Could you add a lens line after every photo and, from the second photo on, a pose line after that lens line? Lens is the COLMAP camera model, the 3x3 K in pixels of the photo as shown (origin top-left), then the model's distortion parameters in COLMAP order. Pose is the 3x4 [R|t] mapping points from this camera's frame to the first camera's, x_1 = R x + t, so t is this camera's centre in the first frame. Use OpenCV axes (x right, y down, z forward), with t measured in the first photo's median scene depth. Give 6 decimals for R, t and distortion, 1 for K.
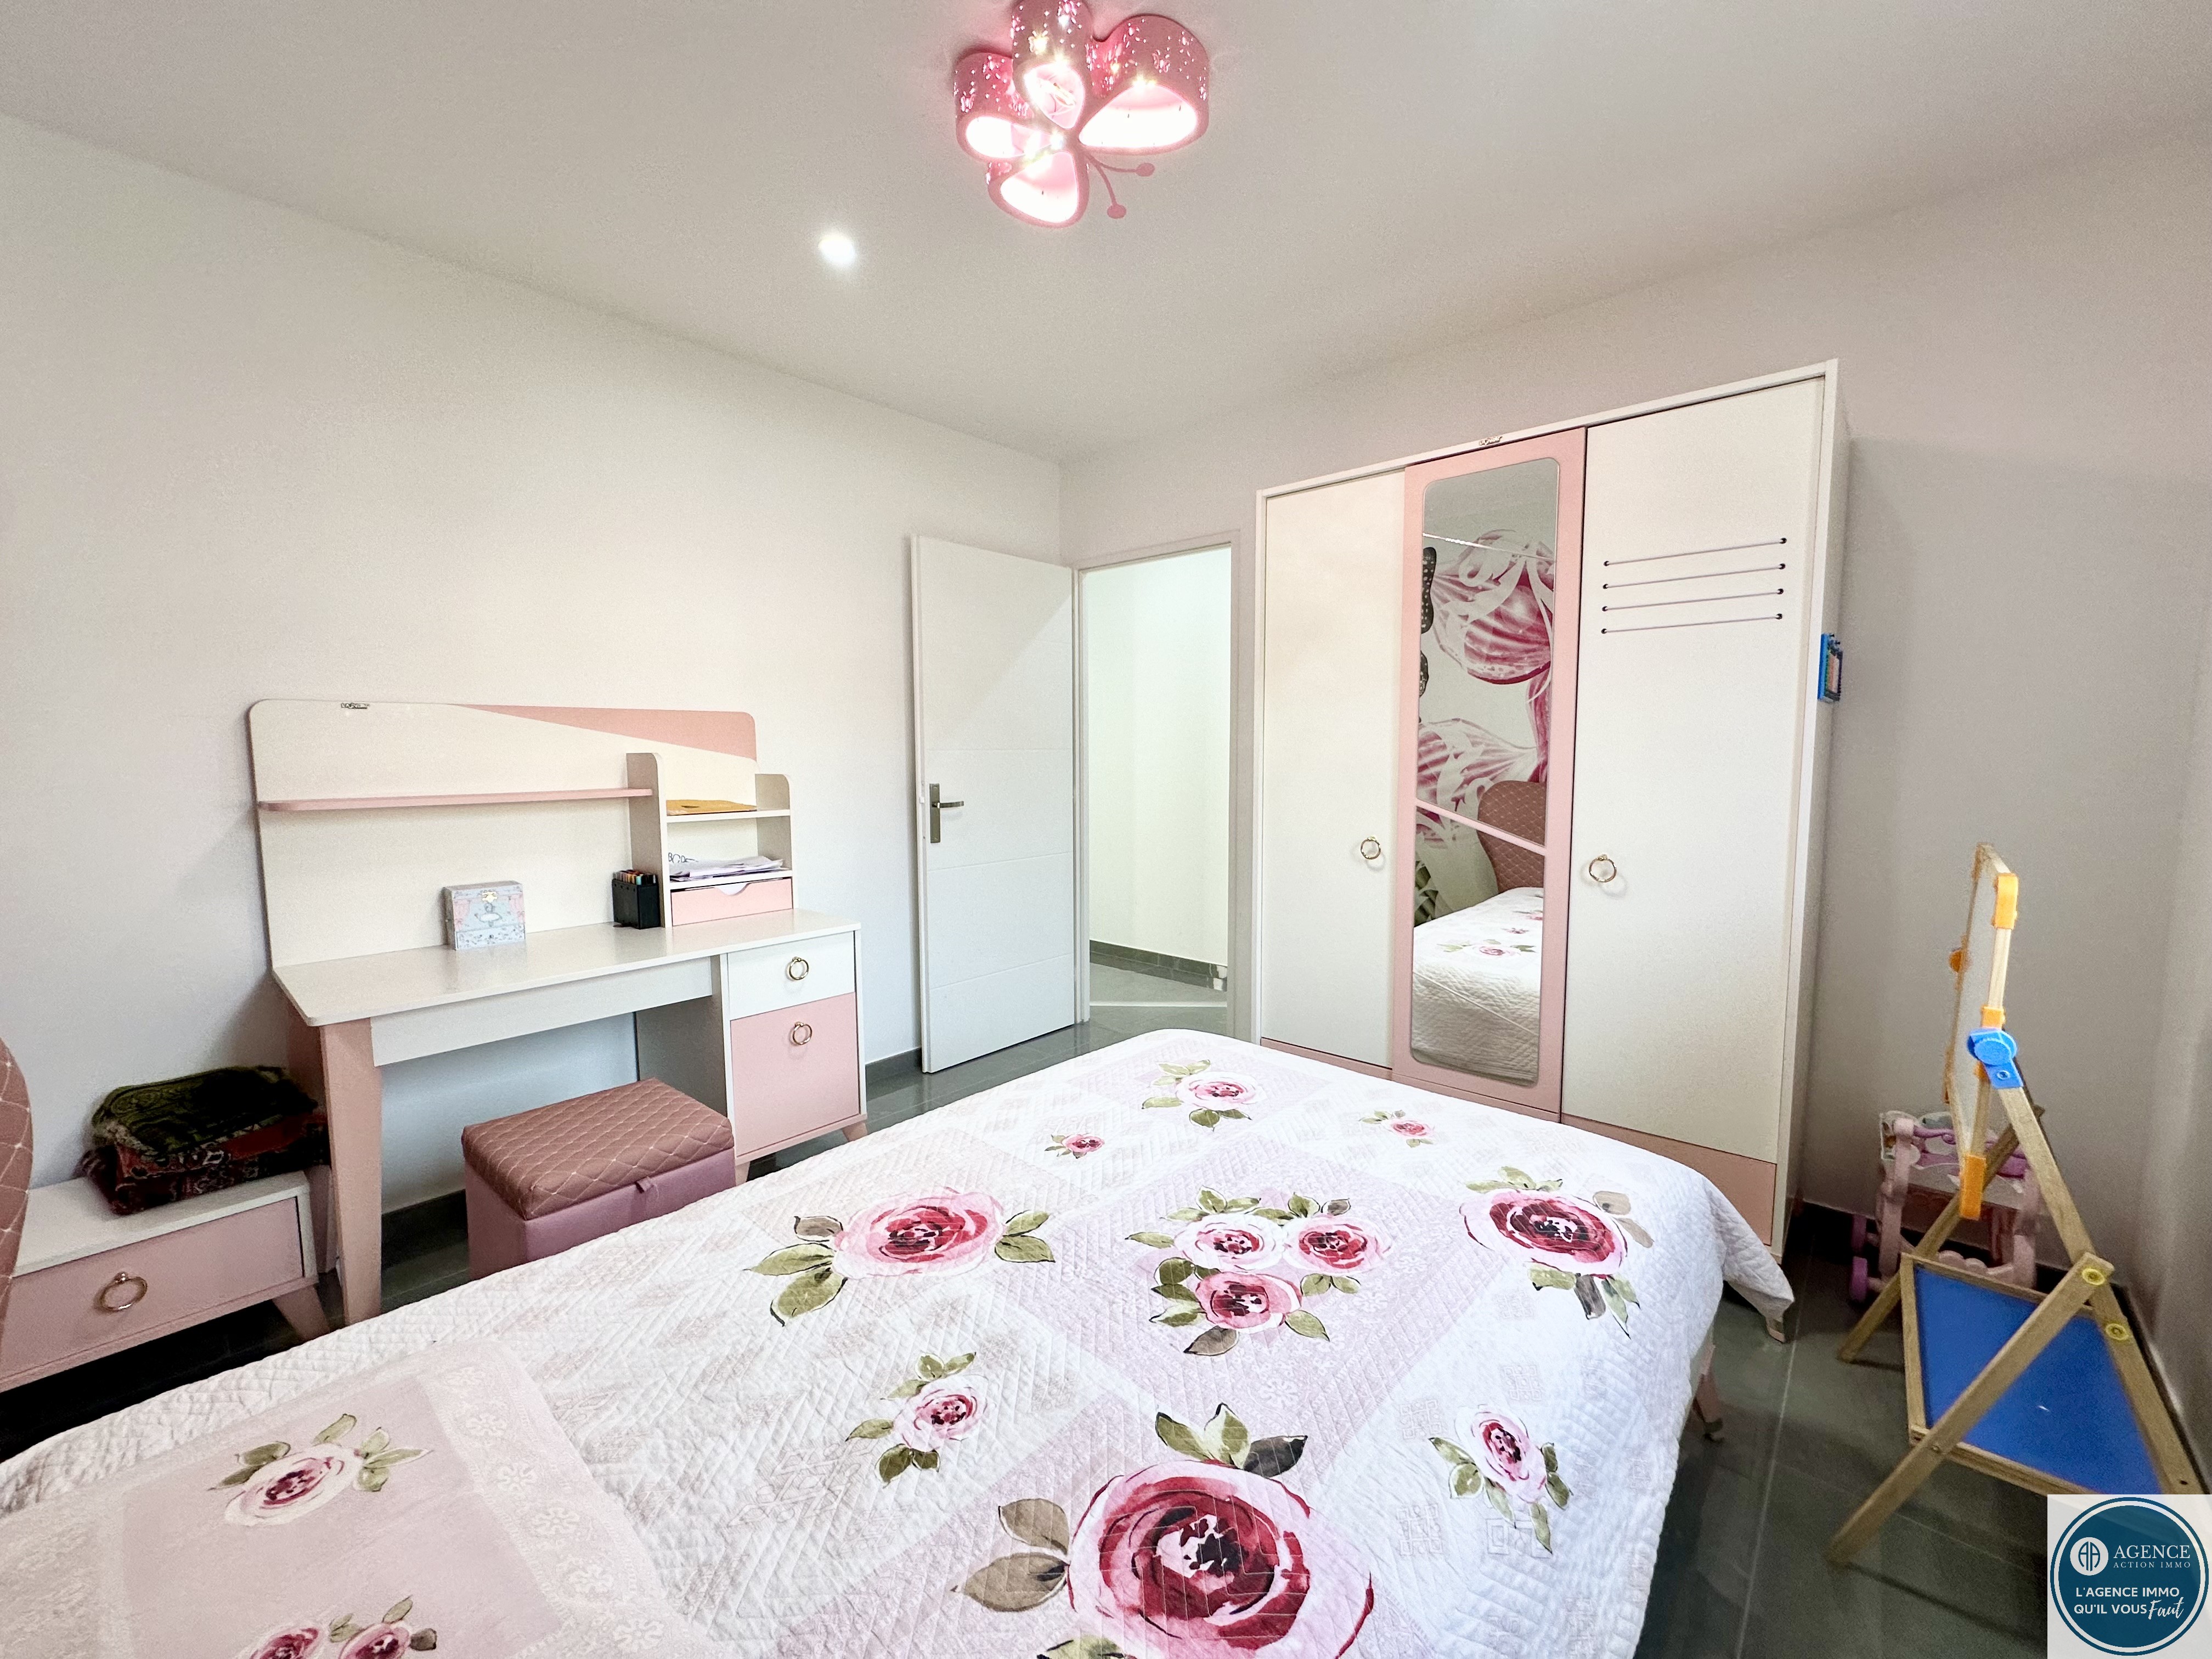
lens RADIAL K [[880.7, 0, 1105.0], [0, 880.7, 827.5], [0, 0, 1]] dist [-0.000619, 0.000411]
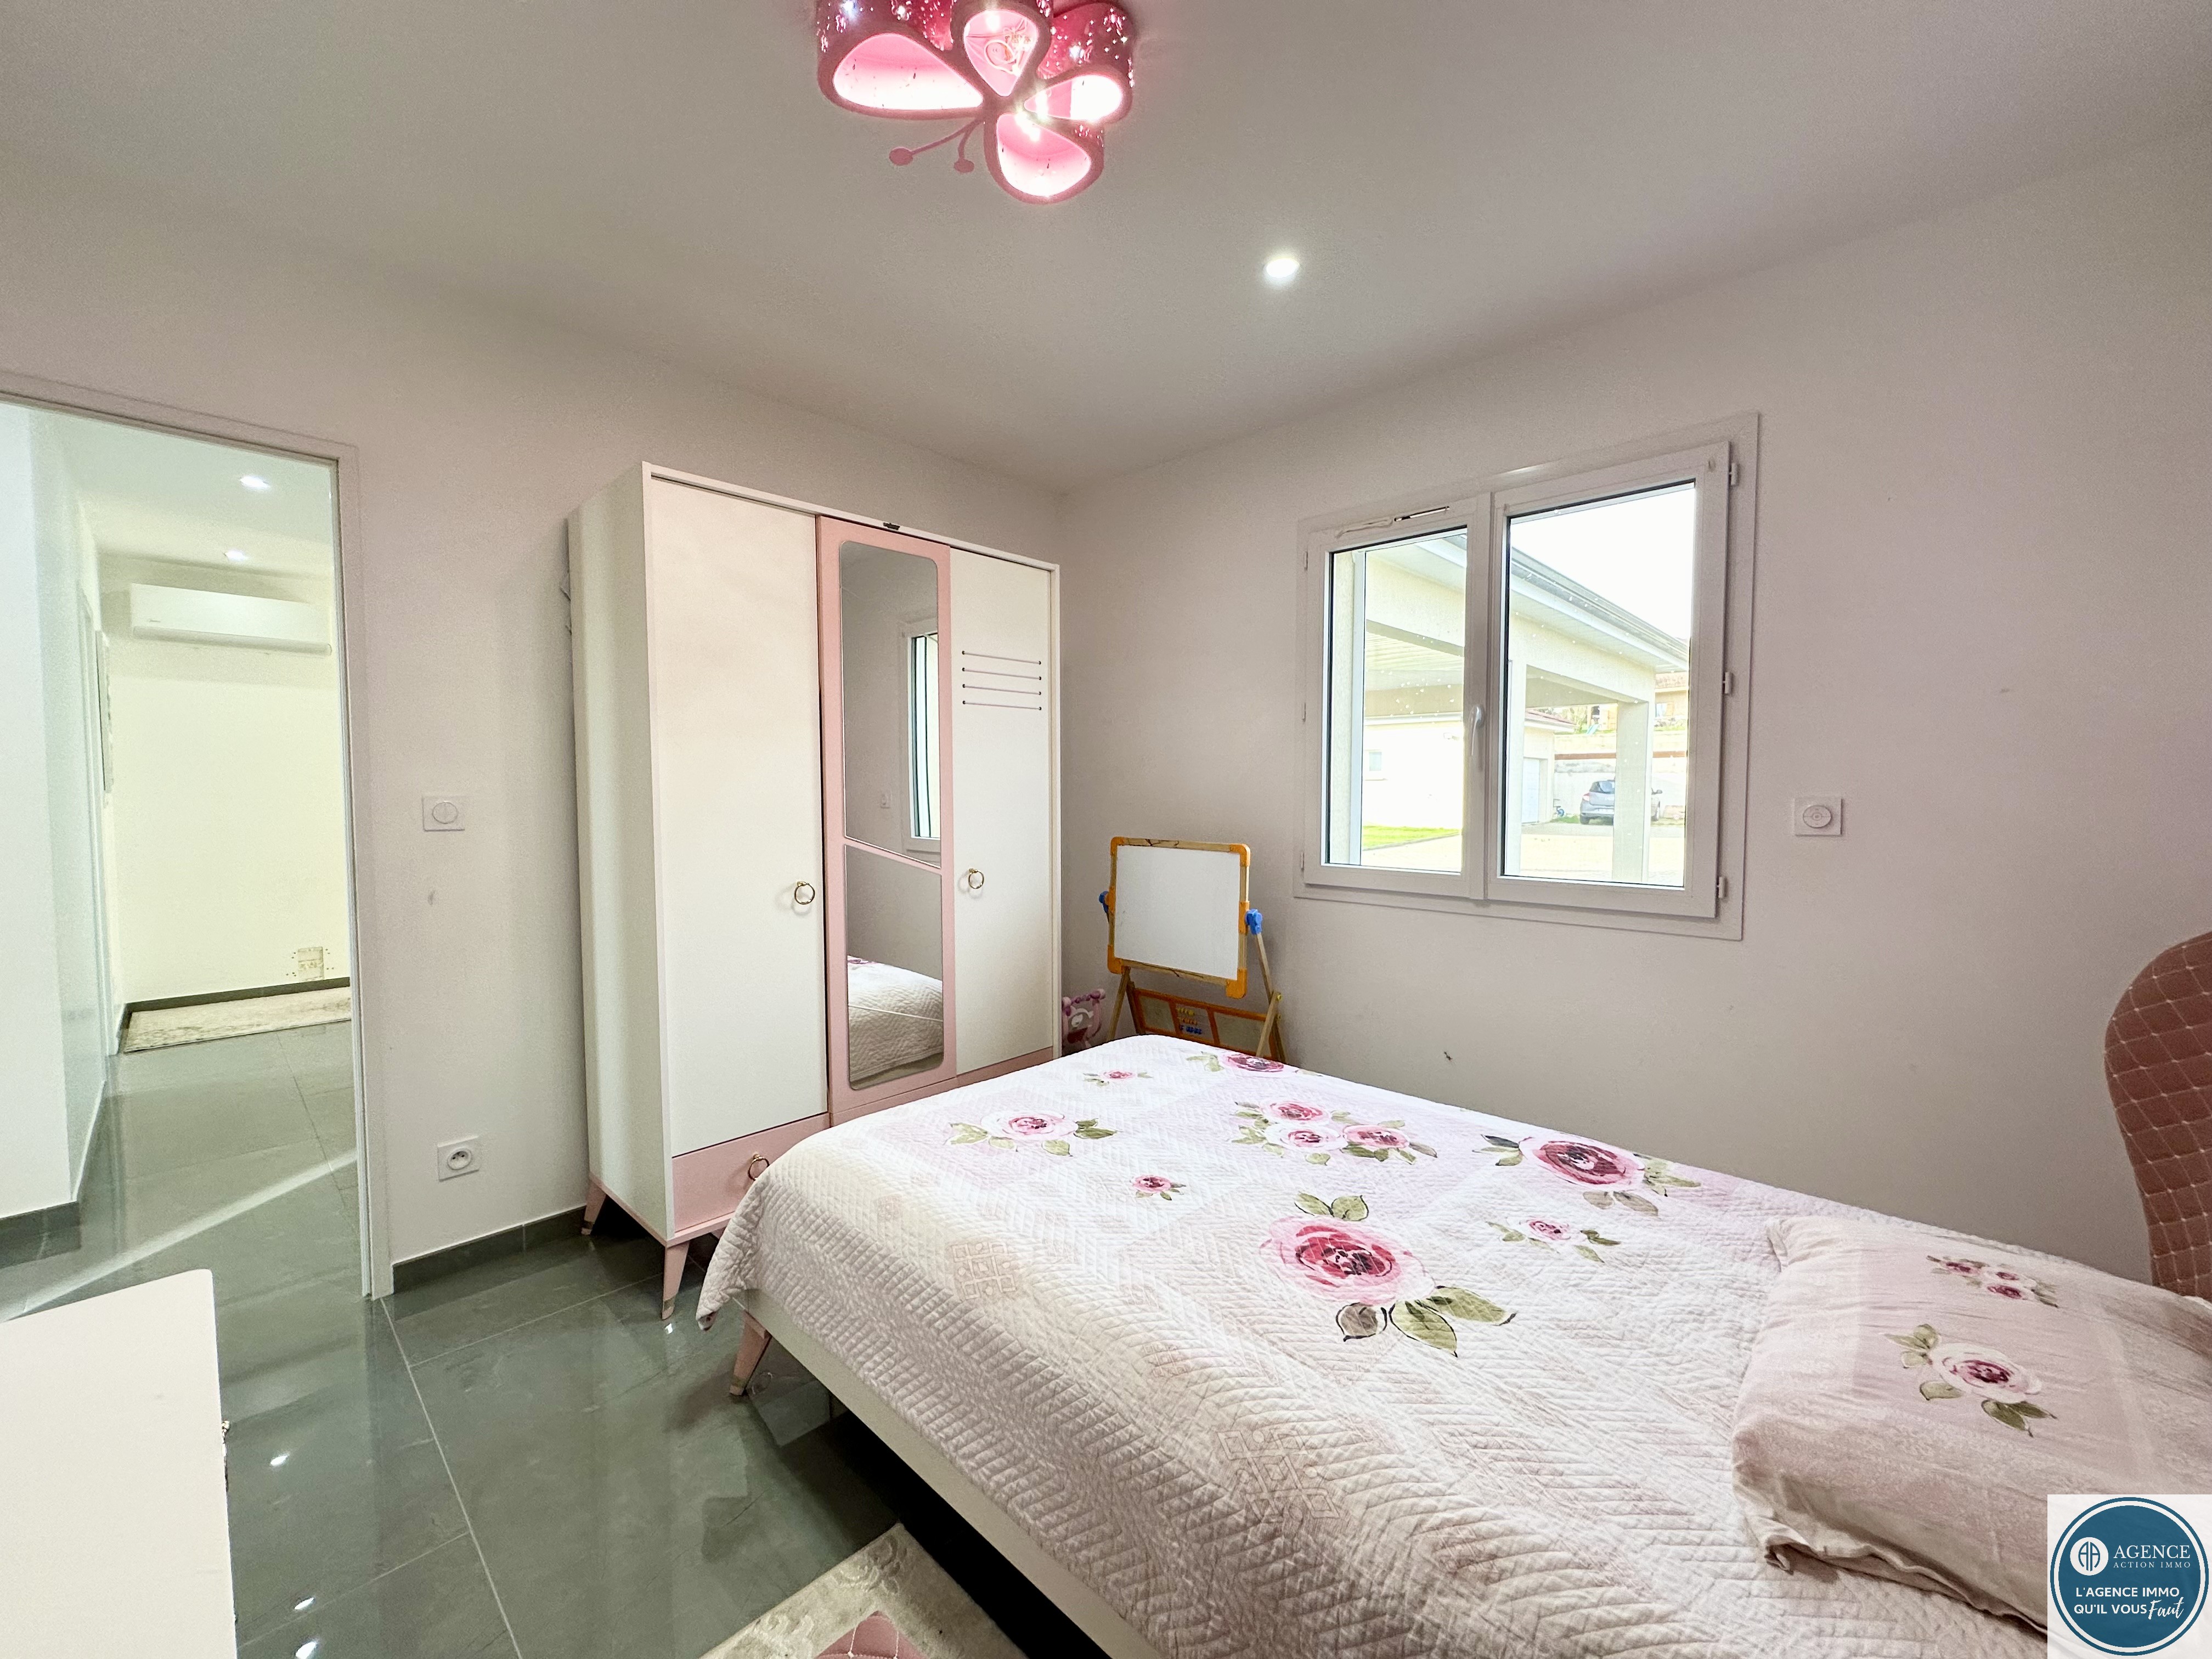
lens RADIAL K [[884.5, 0, 1100.4], [0, 884.5, 828.4], [0, 0, 1]] dist [-0.000590, 0.000223]
pose [[0.037565, -0.042262, 0.998400, -1.275236], [0.091617, 0.995043, 0.038673, -0.107339], [-0.995086, 0.090017, 0.041251, 1.240421]]
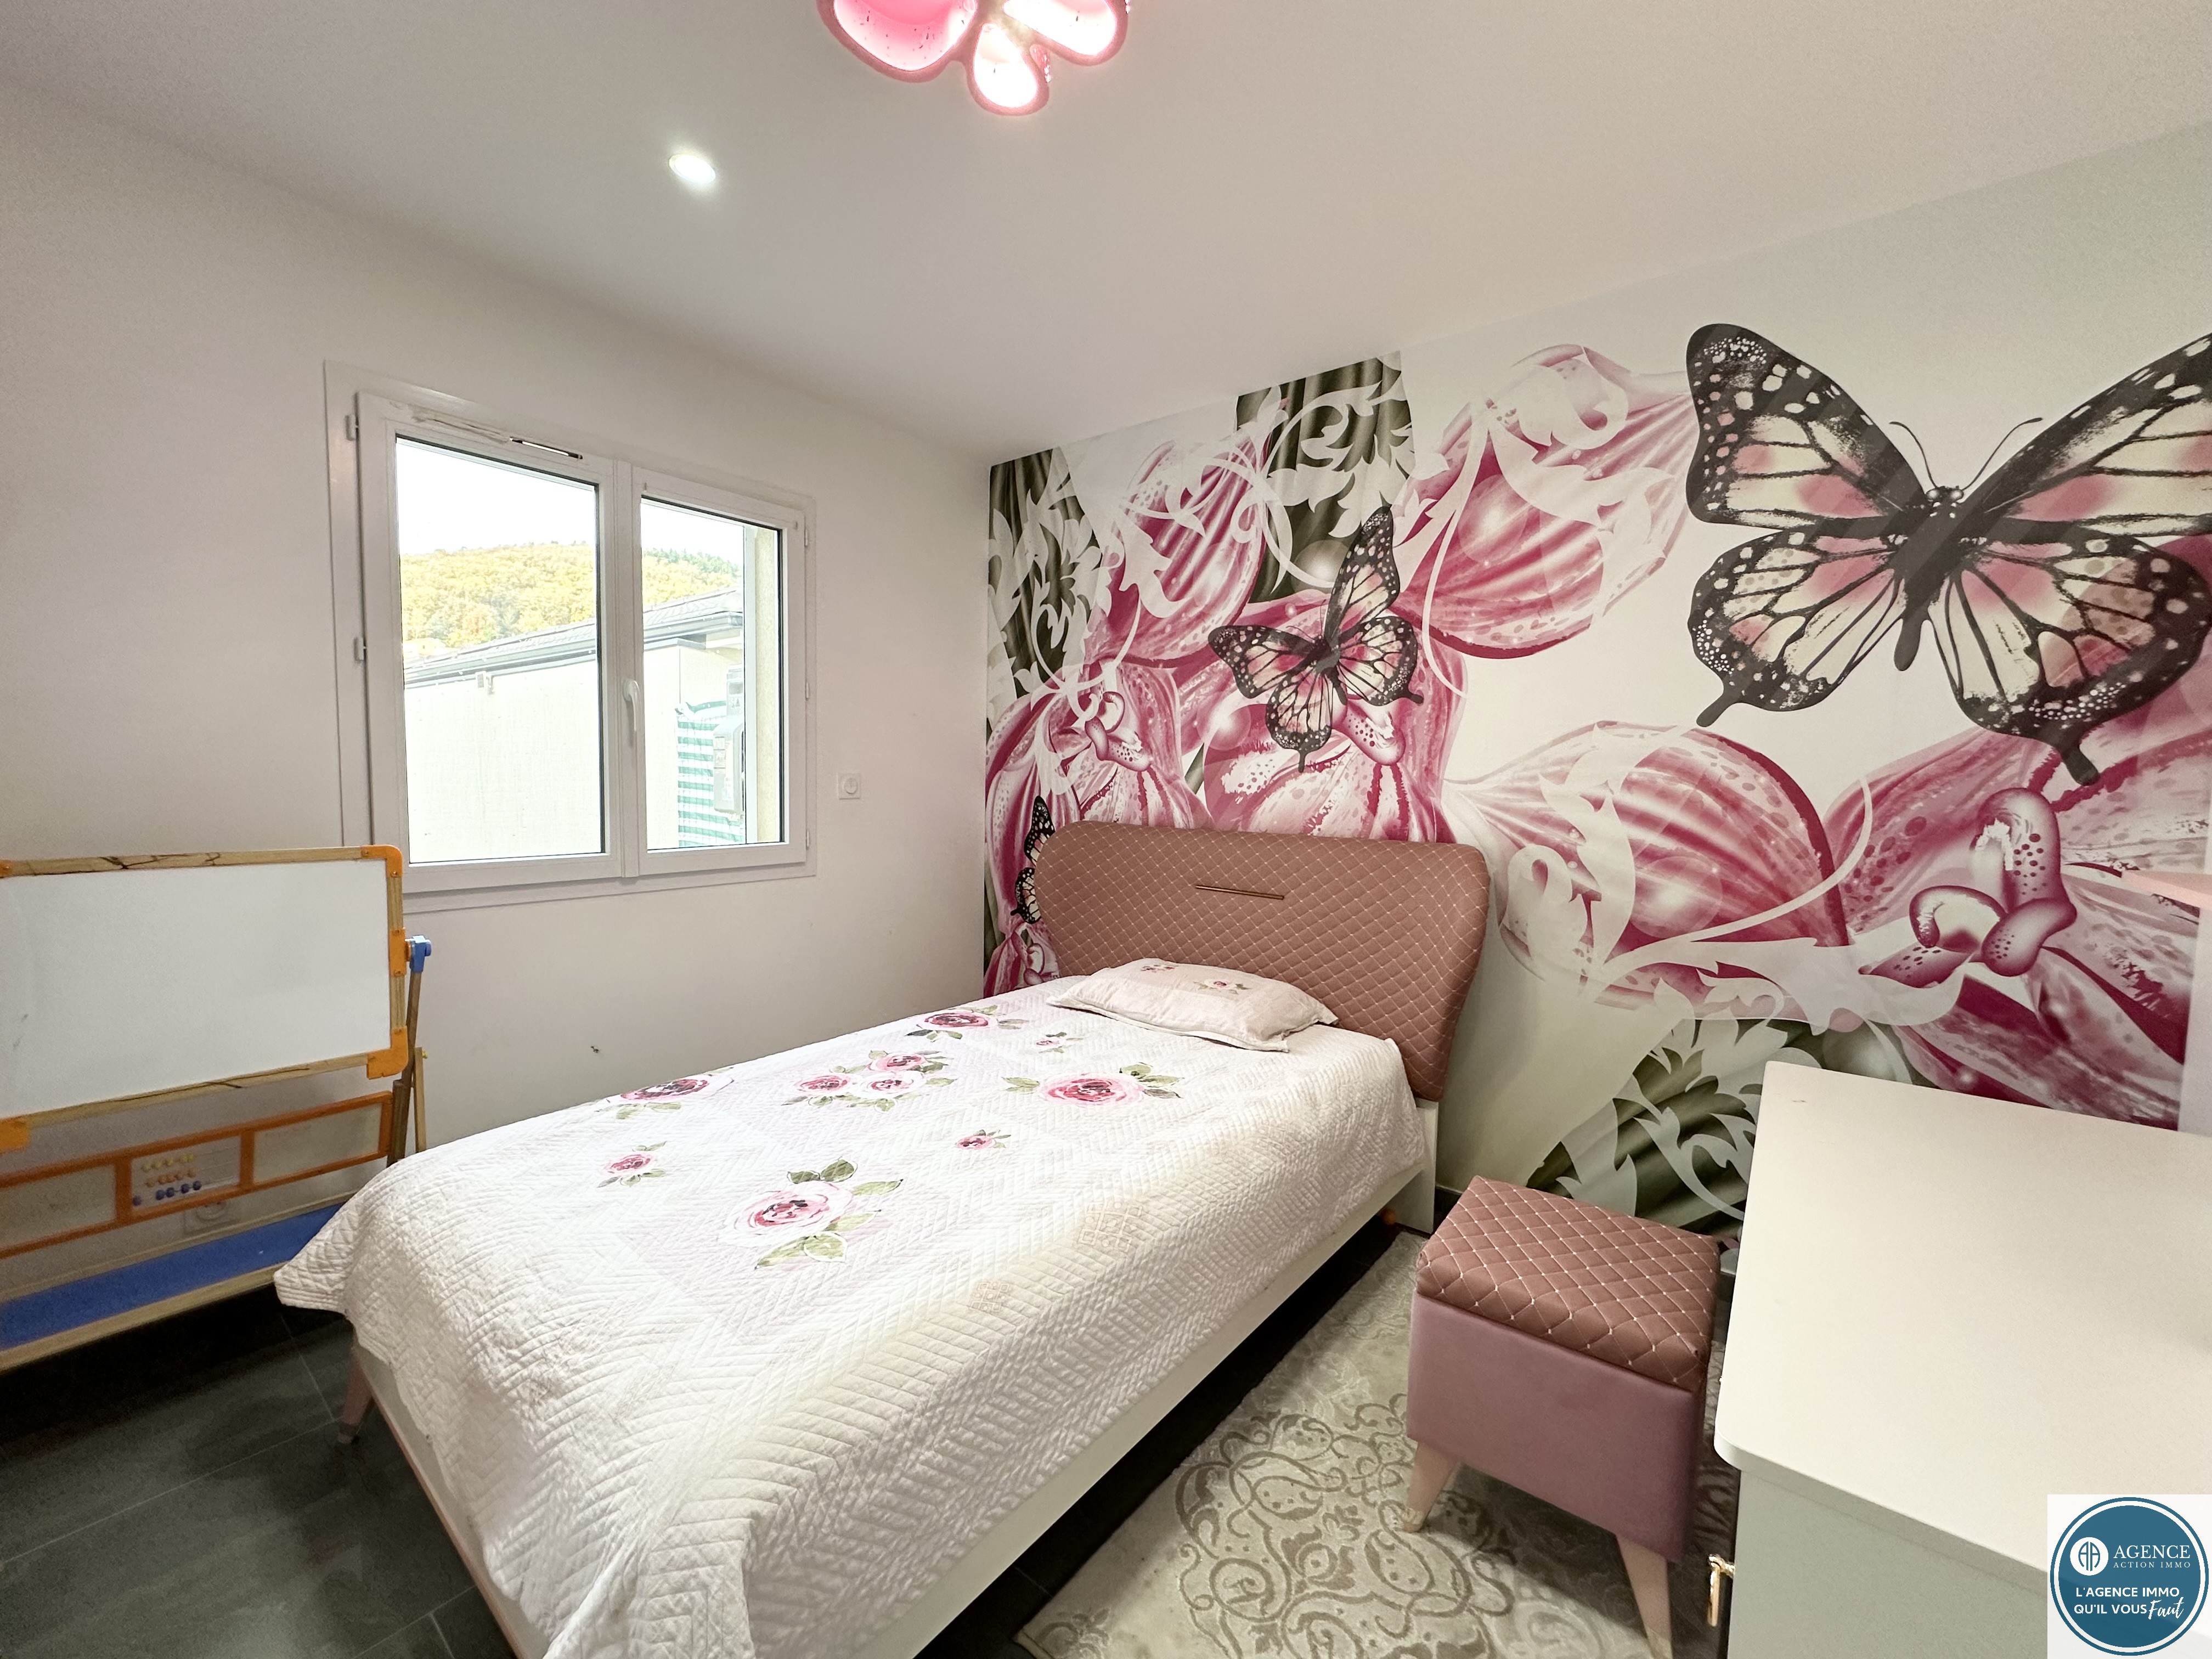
lens RADIAL K [[884.5, 0, 1100.4], [0, 884.5, 828.4], [0, 0, 1]] dist [-0.000590, 0.000223]
pose [[-0.998433, -0.011590, -0.054745, -0.142331], [-0.020097, 0.987313, 0.157509, -0.237998], [0.052225, 0.158362, -0.985999, 2.532877]]
